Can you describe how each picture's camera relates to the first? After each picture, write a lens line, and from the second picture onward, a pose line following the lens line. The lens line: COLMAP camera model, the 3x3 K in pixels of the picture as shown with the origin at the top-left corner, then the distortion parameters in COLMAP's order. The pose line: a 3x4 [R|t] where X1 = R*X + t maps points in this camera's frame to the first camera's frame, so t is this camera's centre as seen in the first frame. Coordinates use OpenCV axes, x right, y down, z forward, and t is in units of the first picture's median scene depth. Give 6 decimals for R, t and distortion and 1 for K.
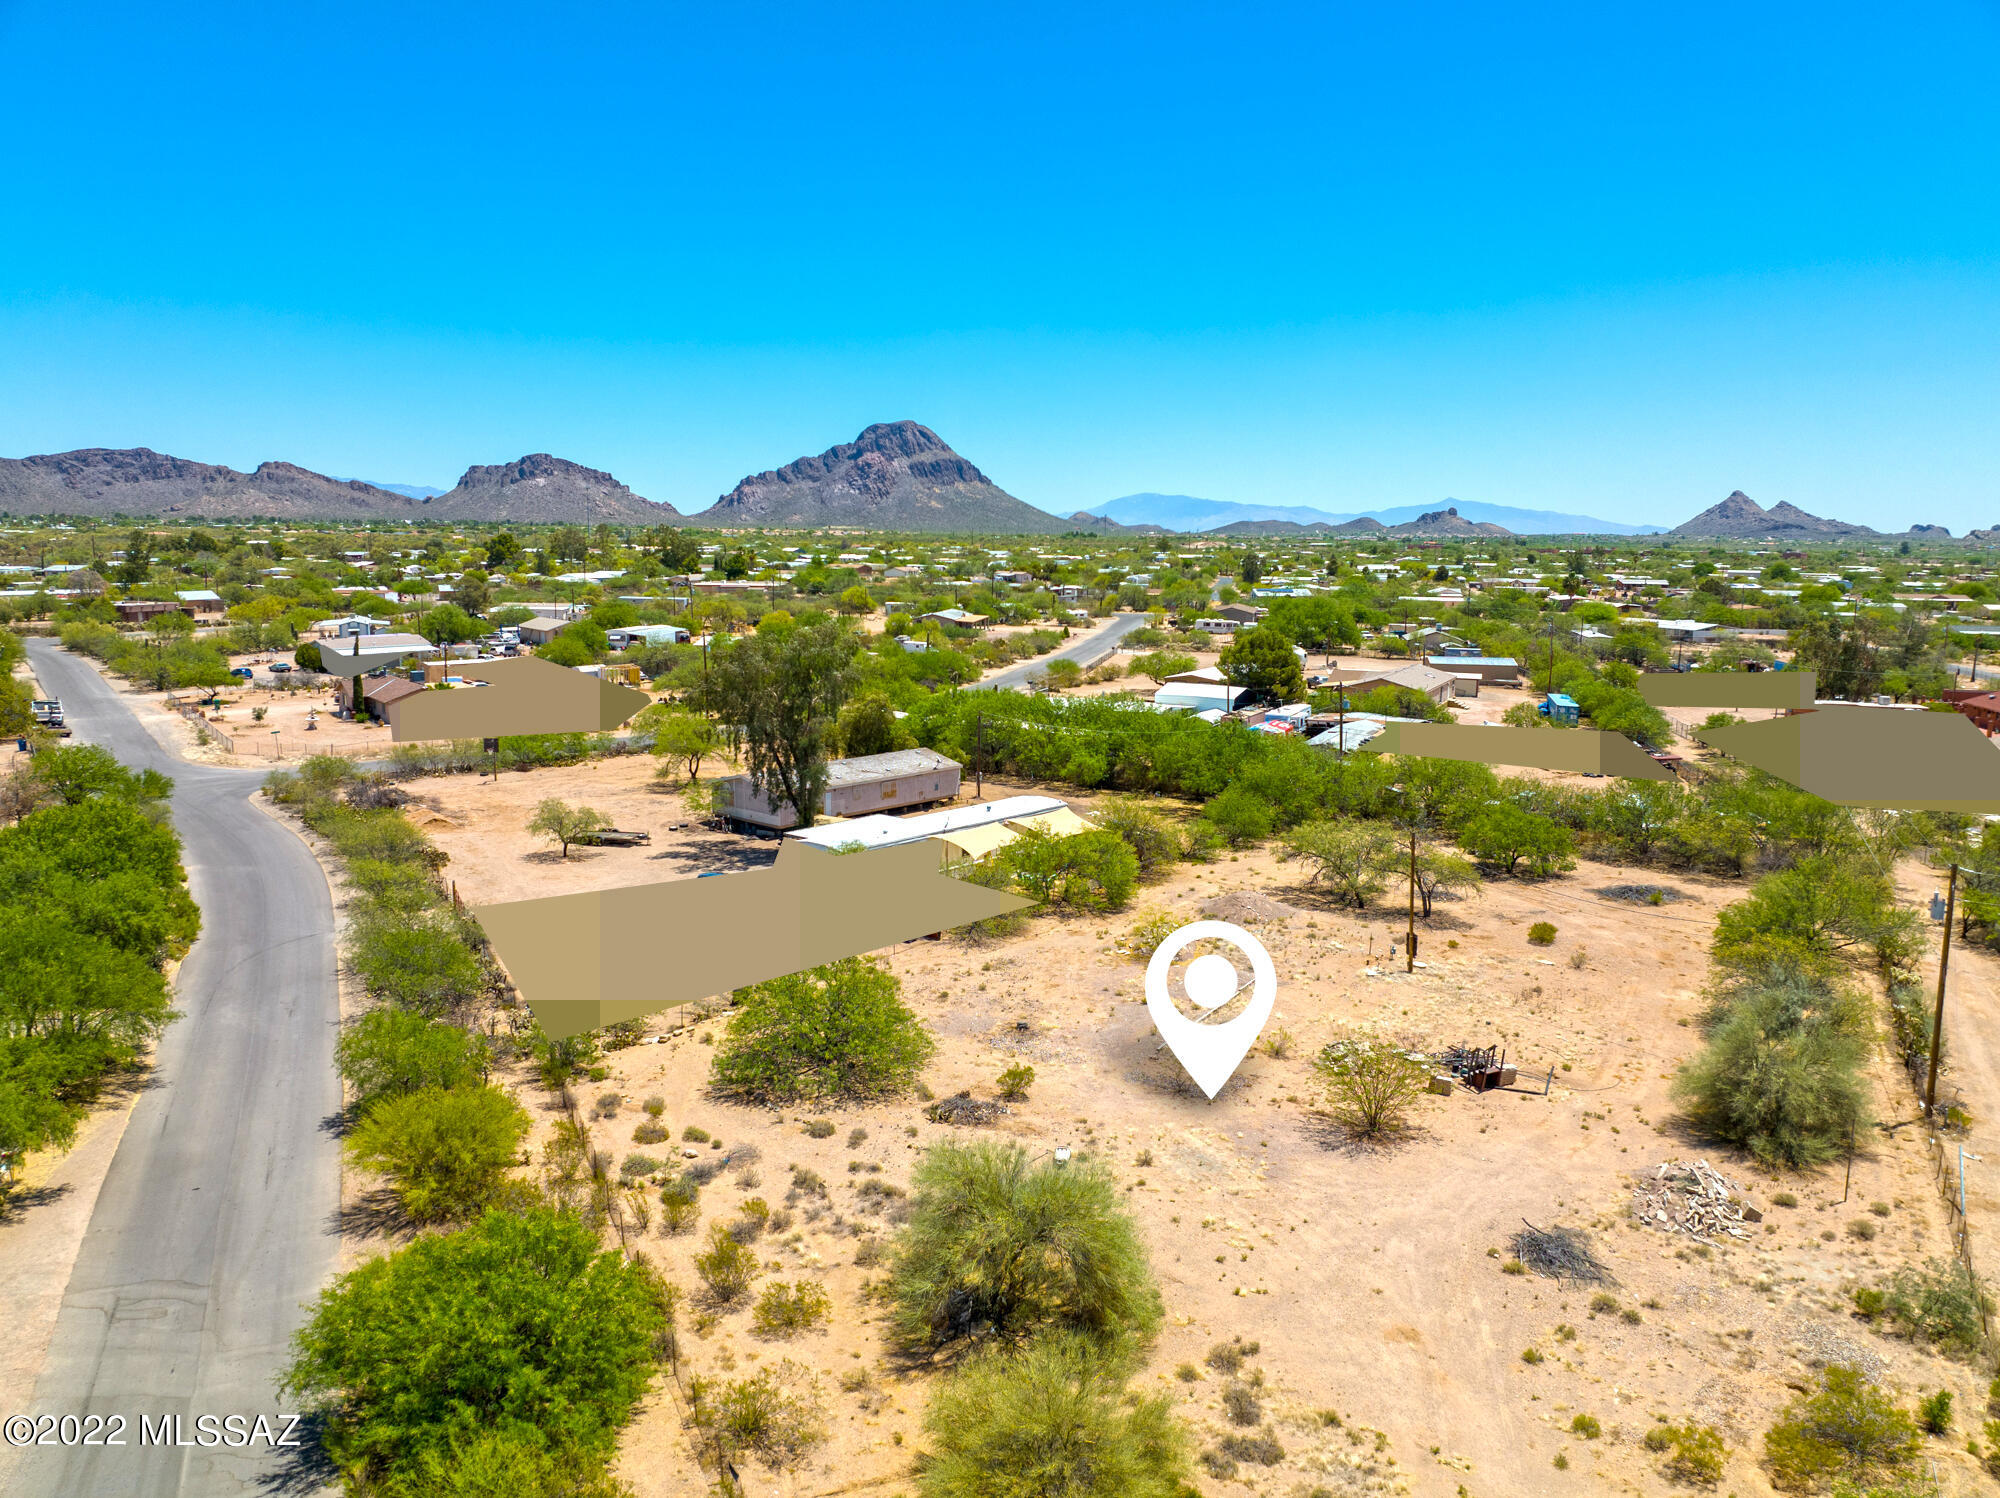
lens RADIAL K [[1415.6, 0, 995.0], [0, 1415.6, 749.2], [0, 0, 1]] dist [-0.045972, 0.015187]
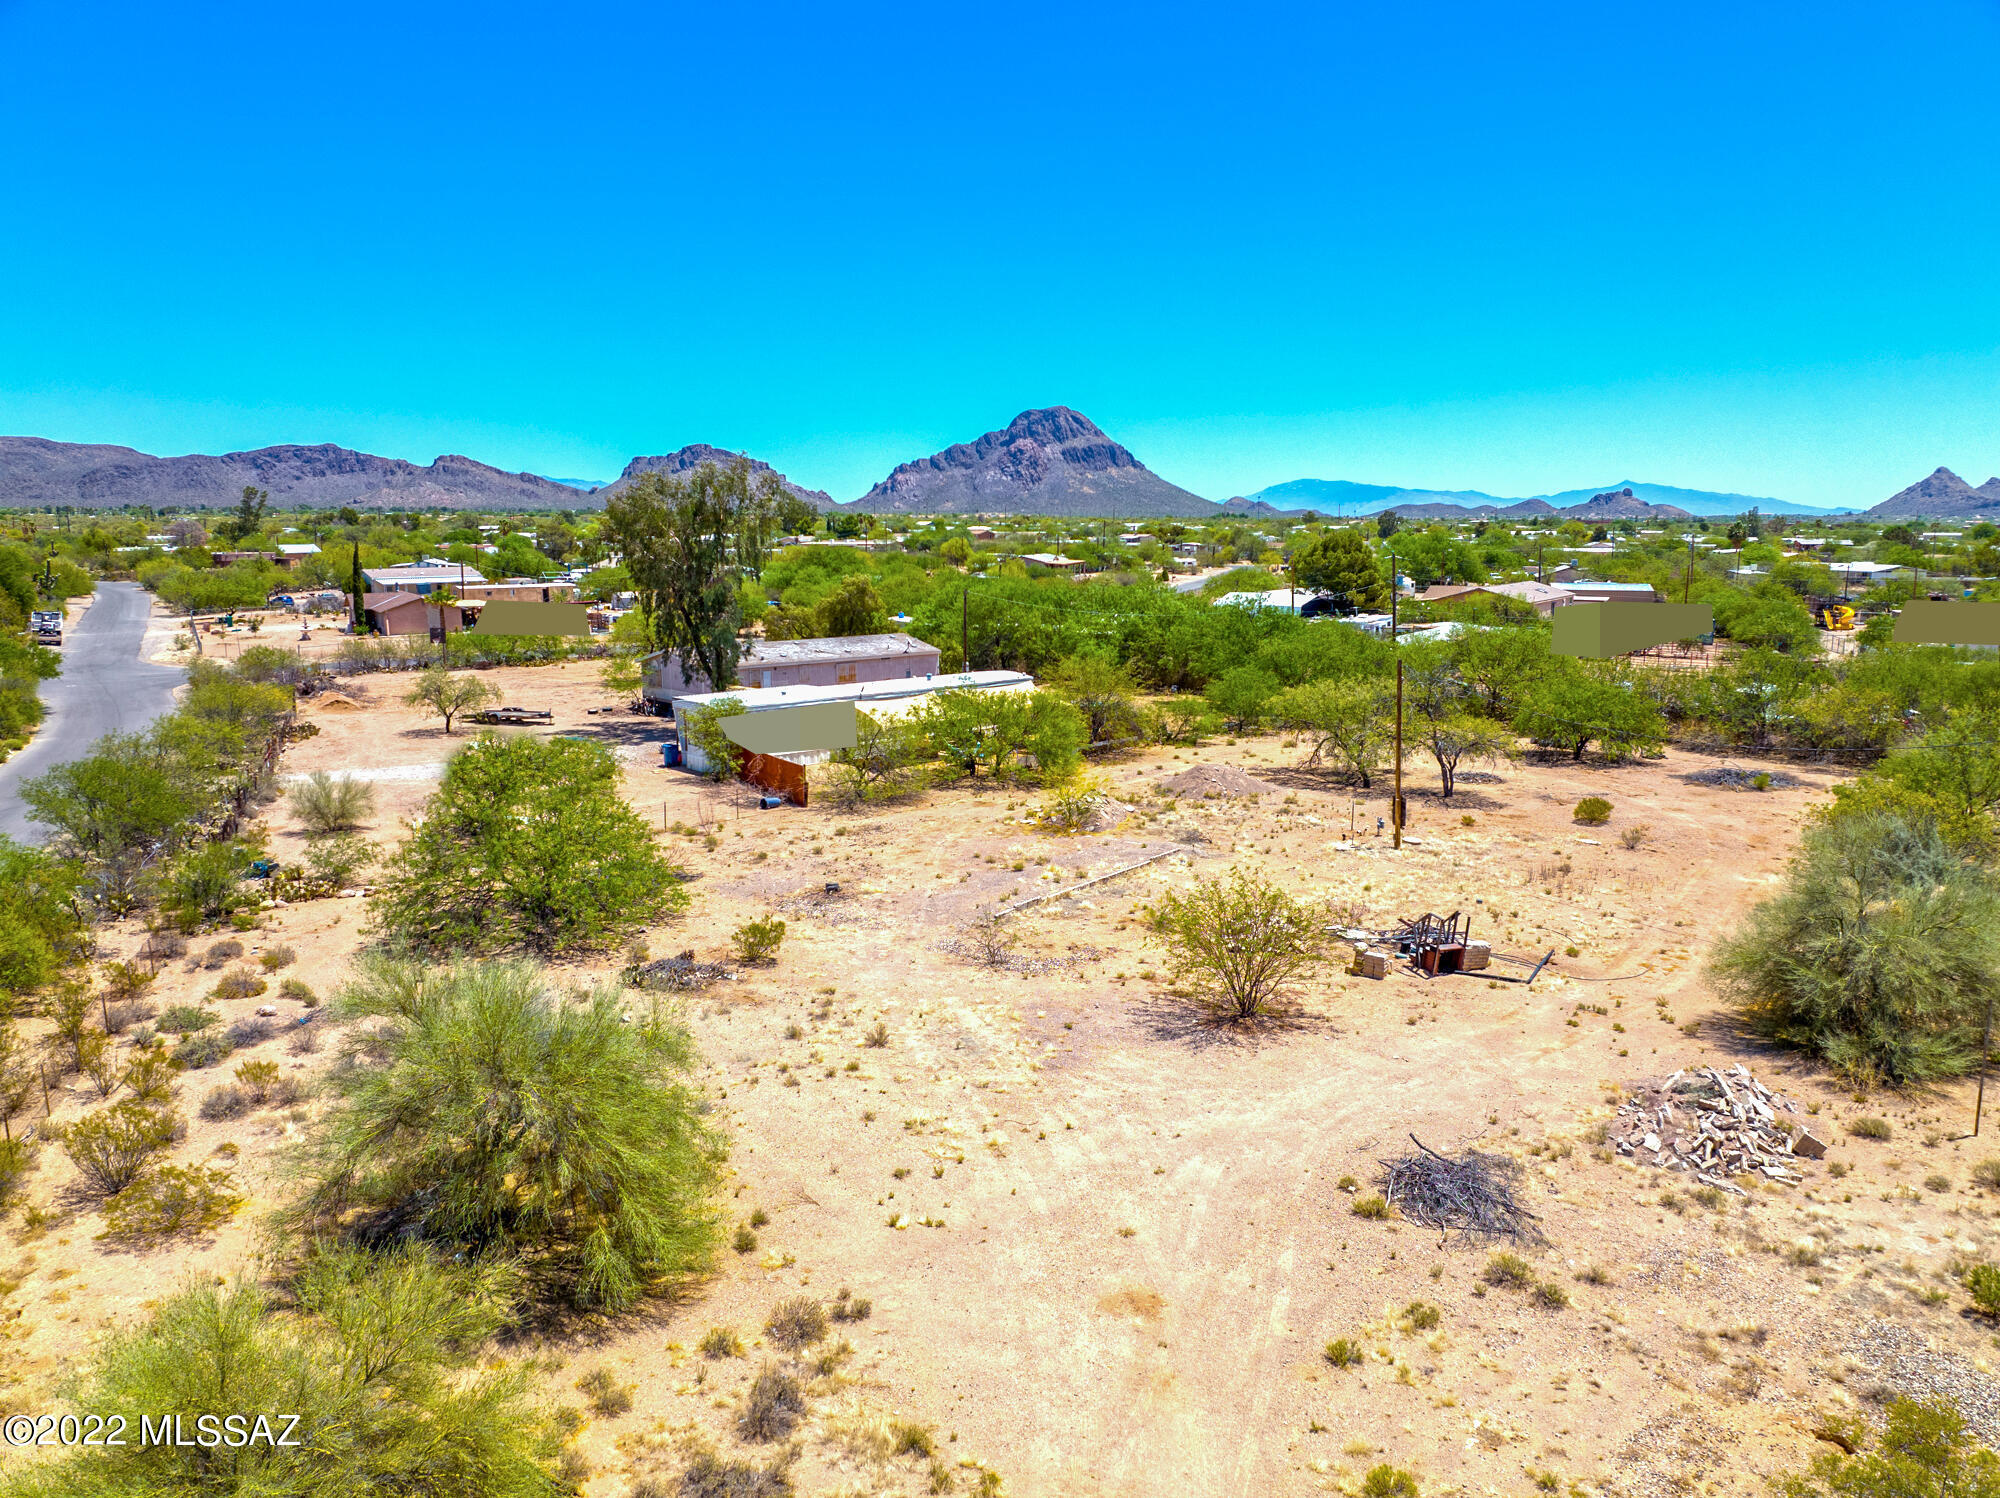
lens RADIAL K [[1415.6, 0, 998.8], [0, 1415.6, 747.5], [0, 0, 1]] dist [-0.045972, 0.015187]
pose [[0.994190, 0.007757, -0.107357, 0.186339], [-0.007162, 0.999957, 0.005924, 0.115553], [0.107398, -0.005121, 0.994203, 0.260668]]
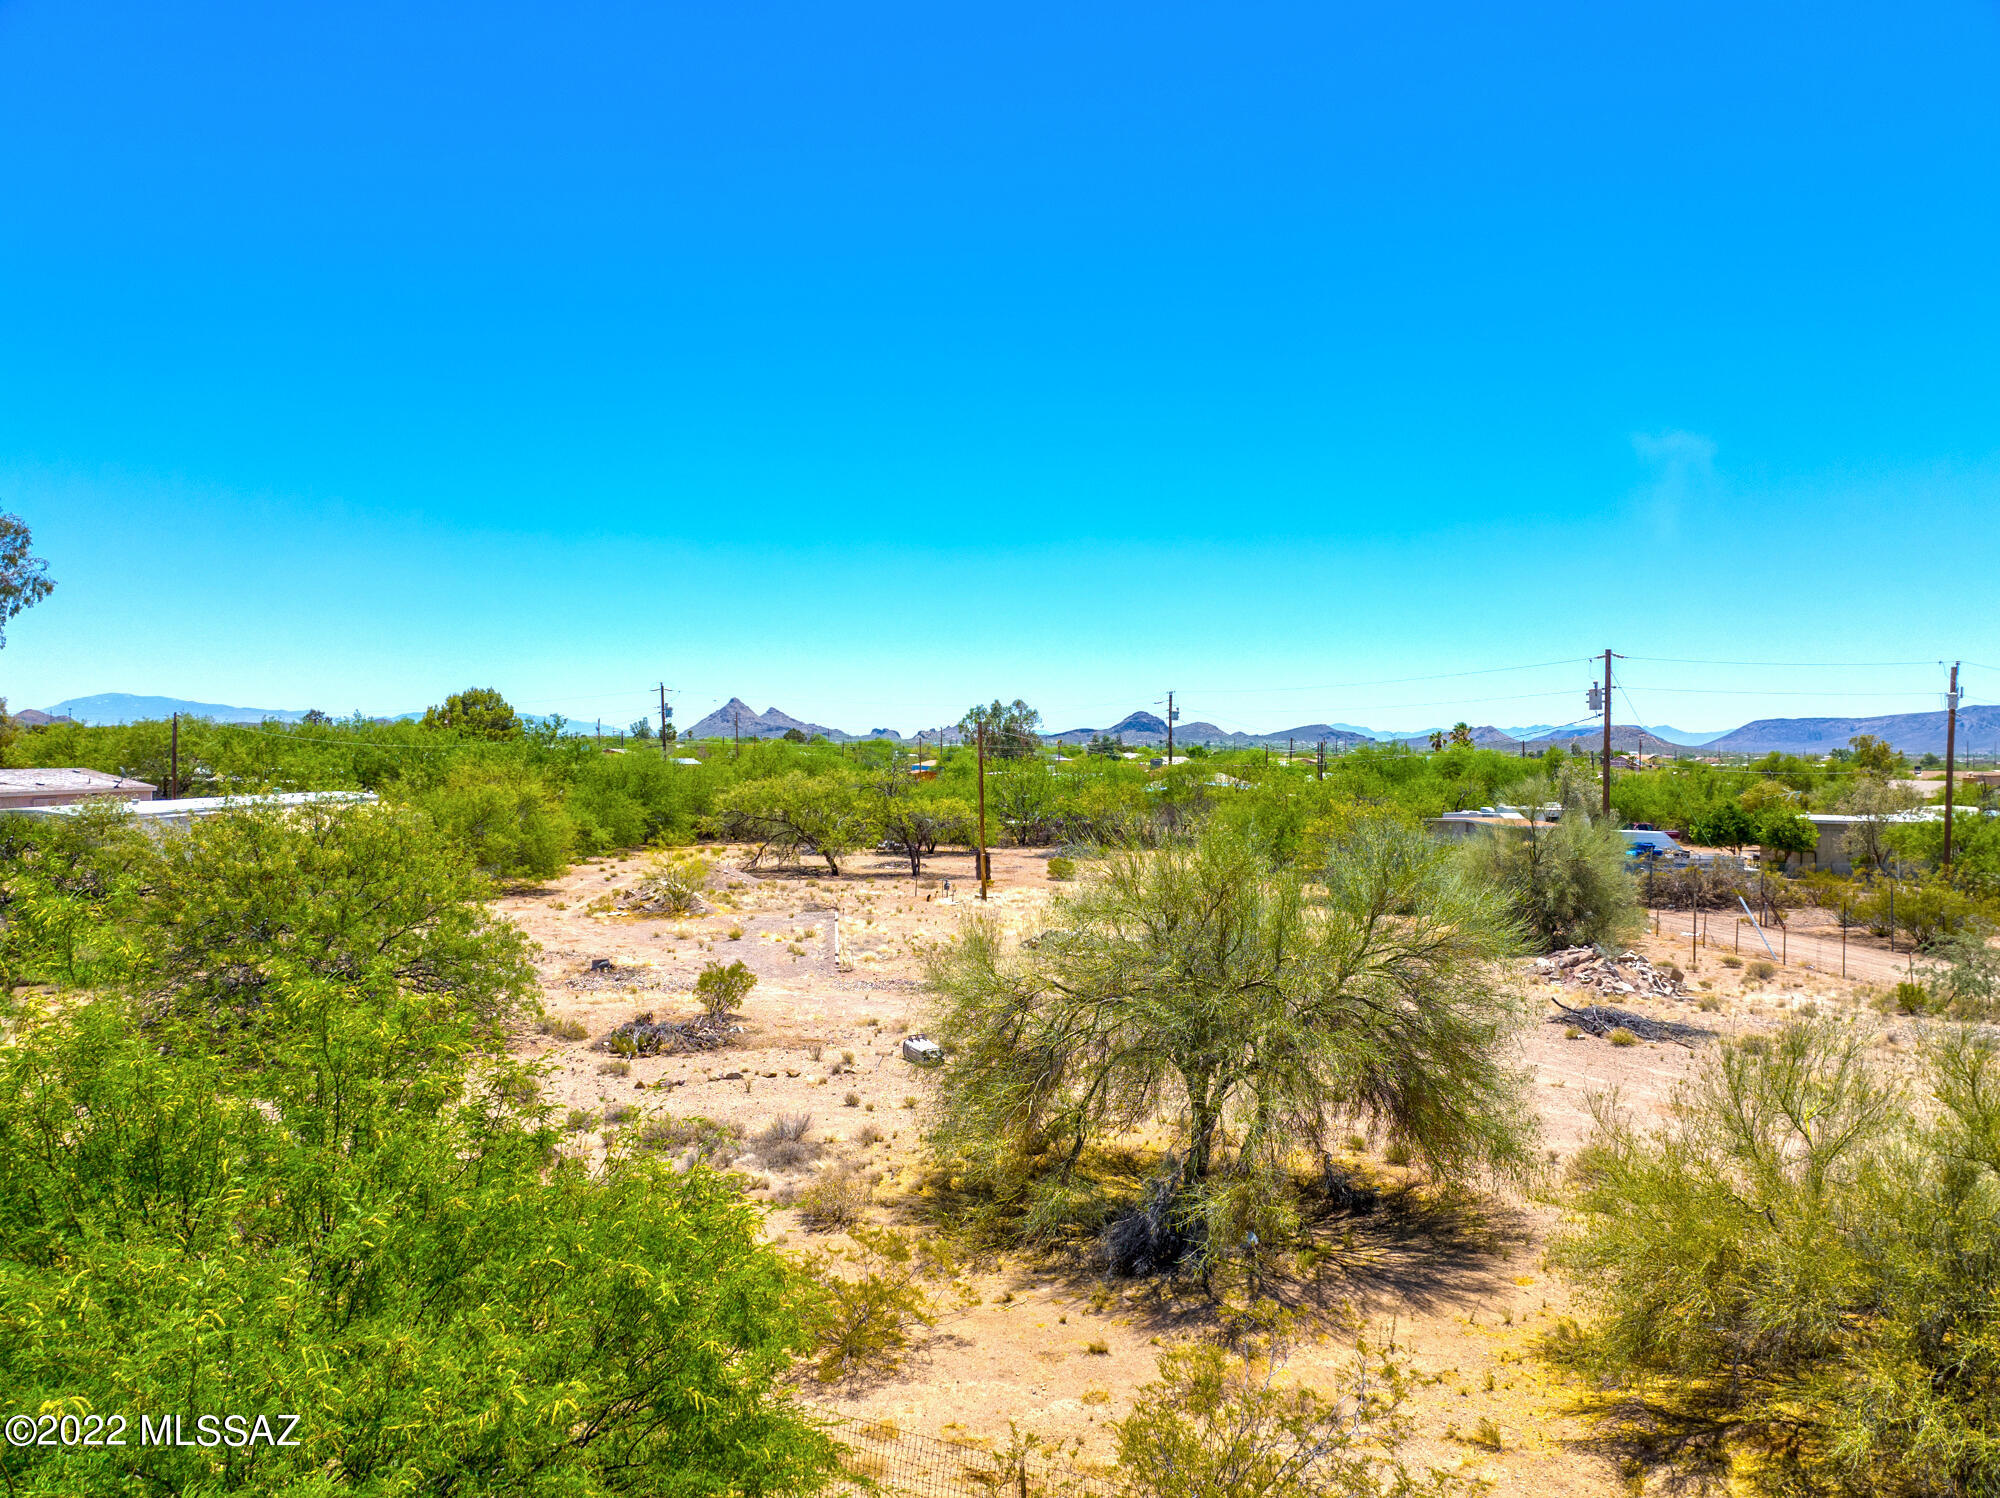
lens RADIAL K [[1415.6, 0, 996.3], [0, 1415.6, 758.3], [0, 0, 1]] dist [-0.045972, 0.015187]
pose [[0.782929, -0.002820, 0.622104, -0.218287], [0.090073, 0.989967, -0.108872, 0.188548], [-0.615556, 0.141274, 0.775328, 0.422276]]
